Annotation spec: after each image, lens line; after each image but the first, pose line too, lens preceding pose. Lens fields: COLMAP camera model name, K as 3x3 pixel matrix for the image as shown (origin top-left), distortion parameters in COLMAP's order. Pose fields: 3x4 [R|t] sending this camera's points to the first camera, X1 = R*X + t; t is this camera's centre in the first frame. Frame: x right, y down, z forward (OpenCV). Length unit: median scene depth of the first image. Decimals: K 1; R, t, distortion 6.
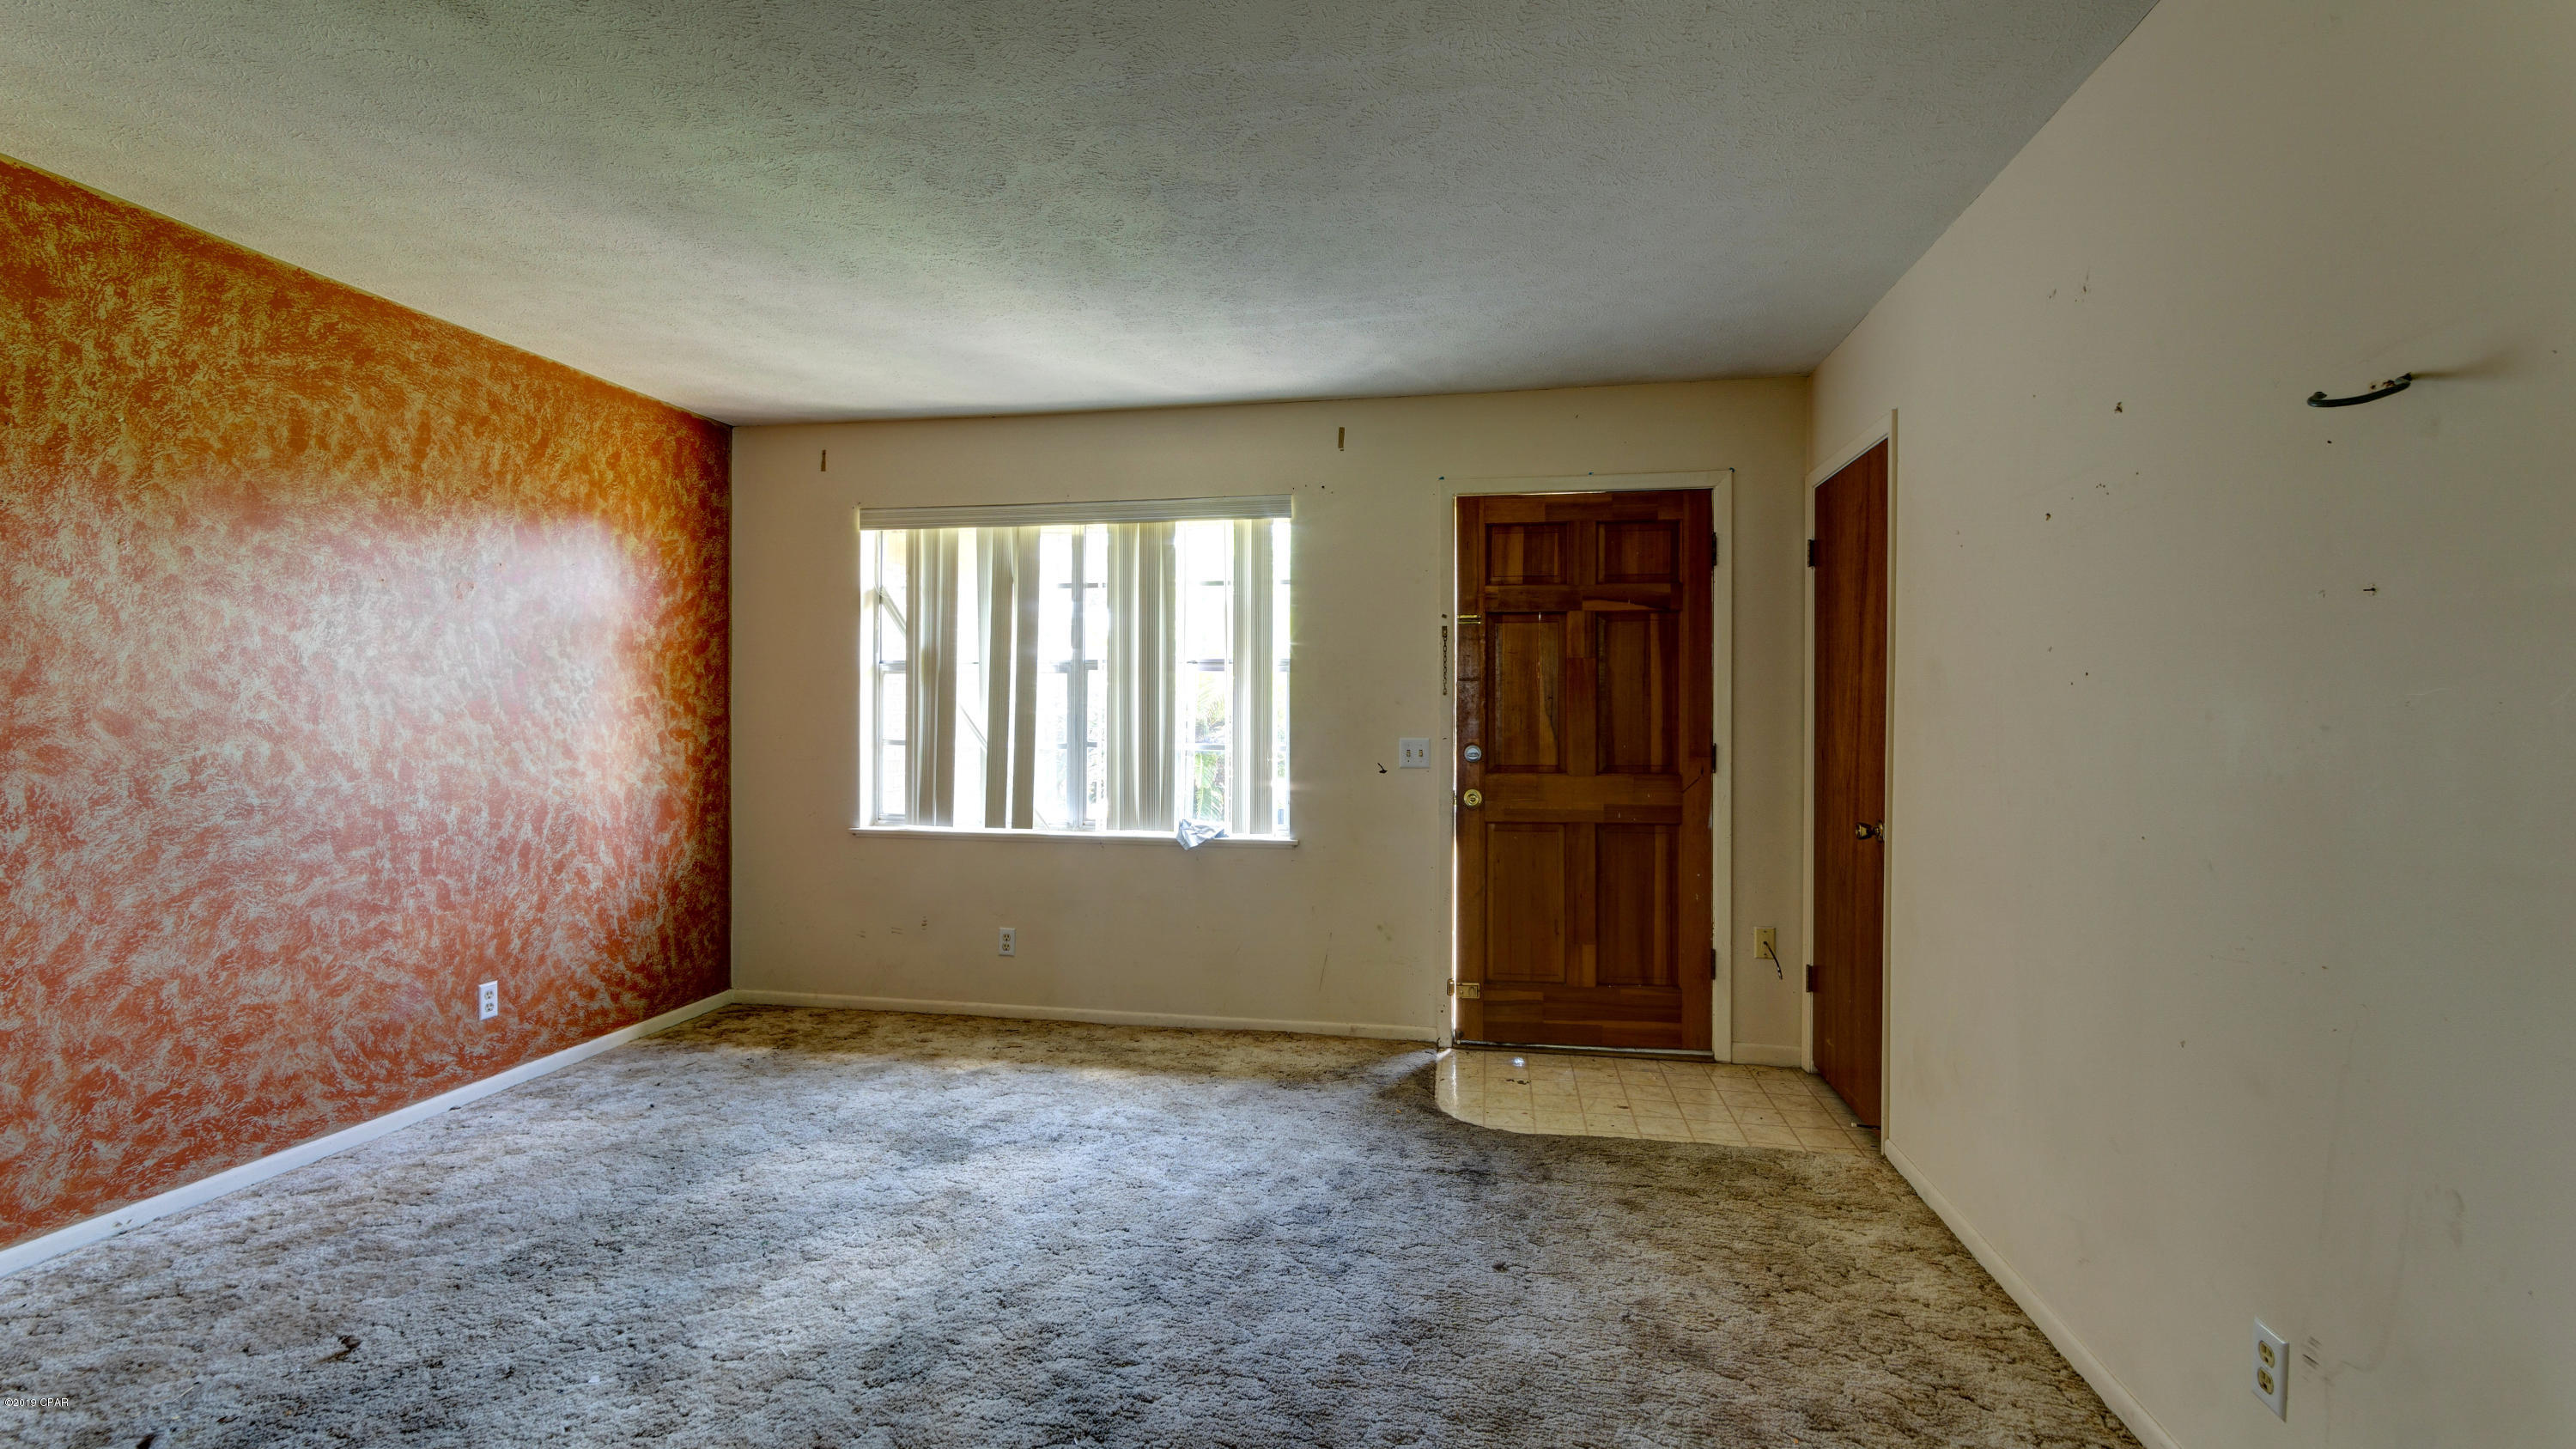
lens RADIAL K [[1130.1, 0, 1285.8], [0, 1130.1, 719.3], [0, 0, 1]] dist [-0.013289, 0.000250]
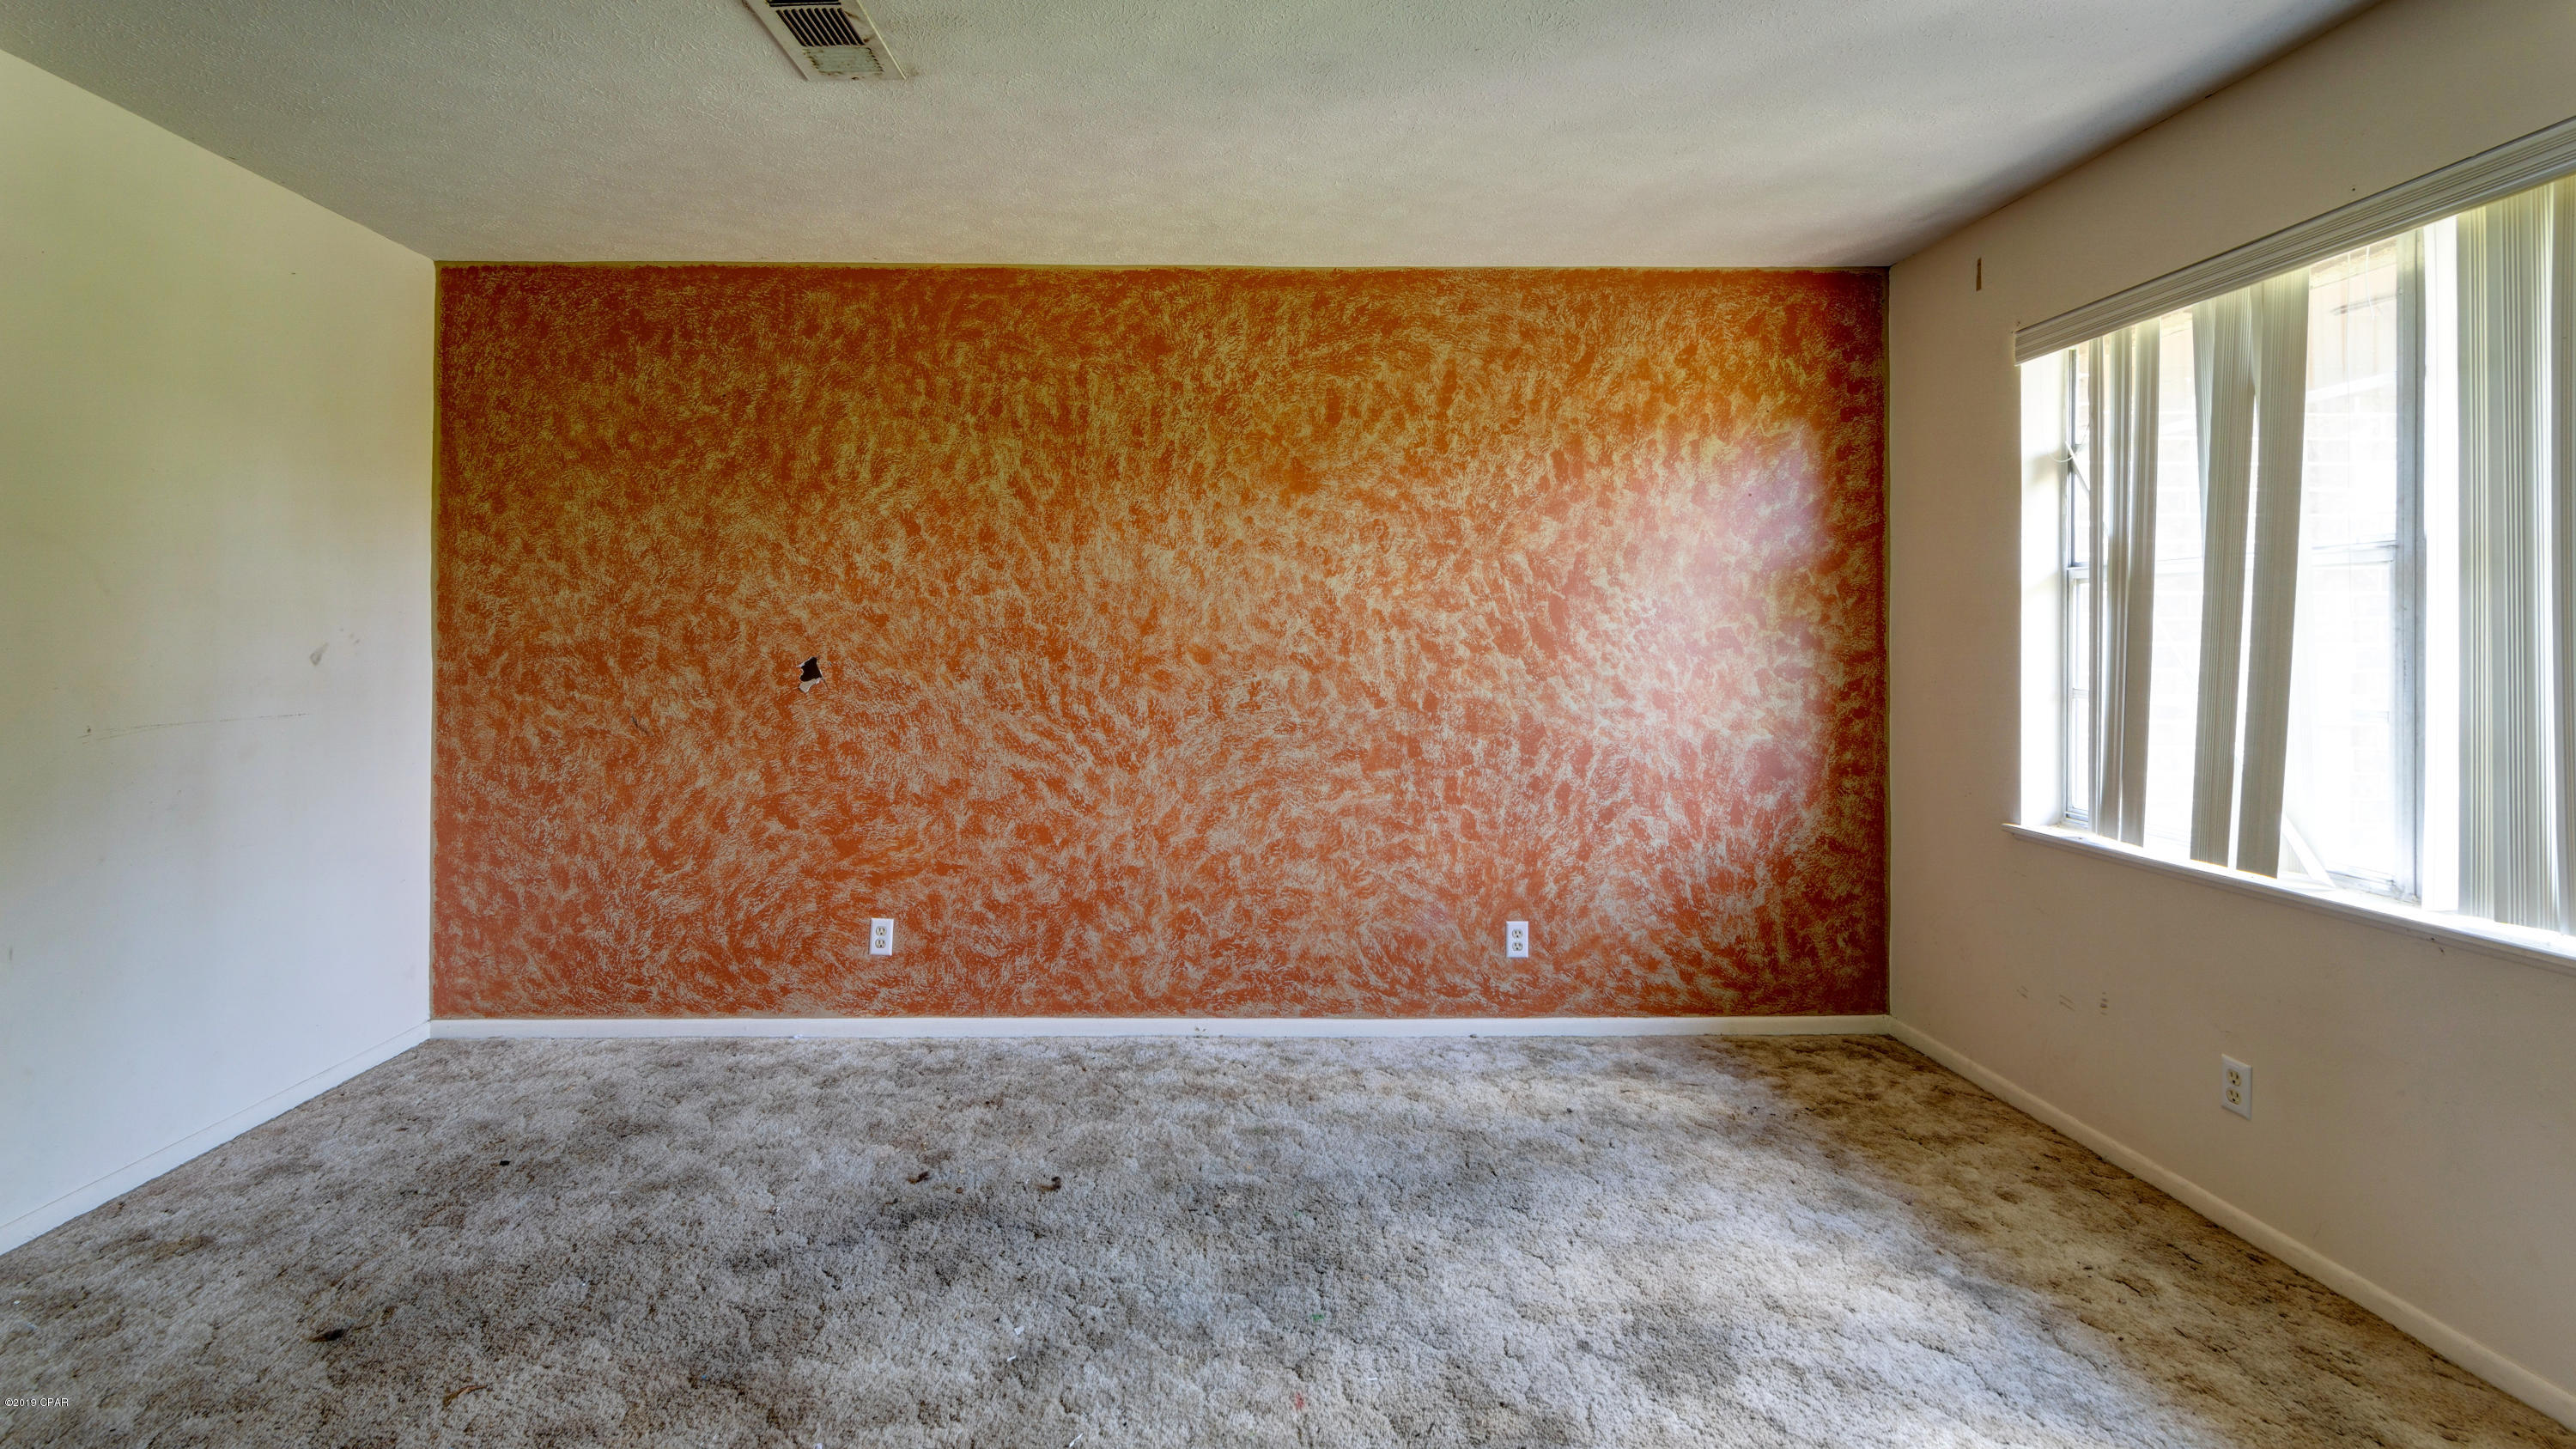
lens RADIAL K [[1130.1, 0, 1234.4], [0, 1130.1, 633.9], [0, 0, 1]] dist [-0.013289, 0.000250]
pose [[0.189543, -0.013351, -0.981782, 0.223950], [-0.004435, 0.999886, -0.014454, -0.001715], [0.981862, 0.007093, 0.189462, 0.588700]]
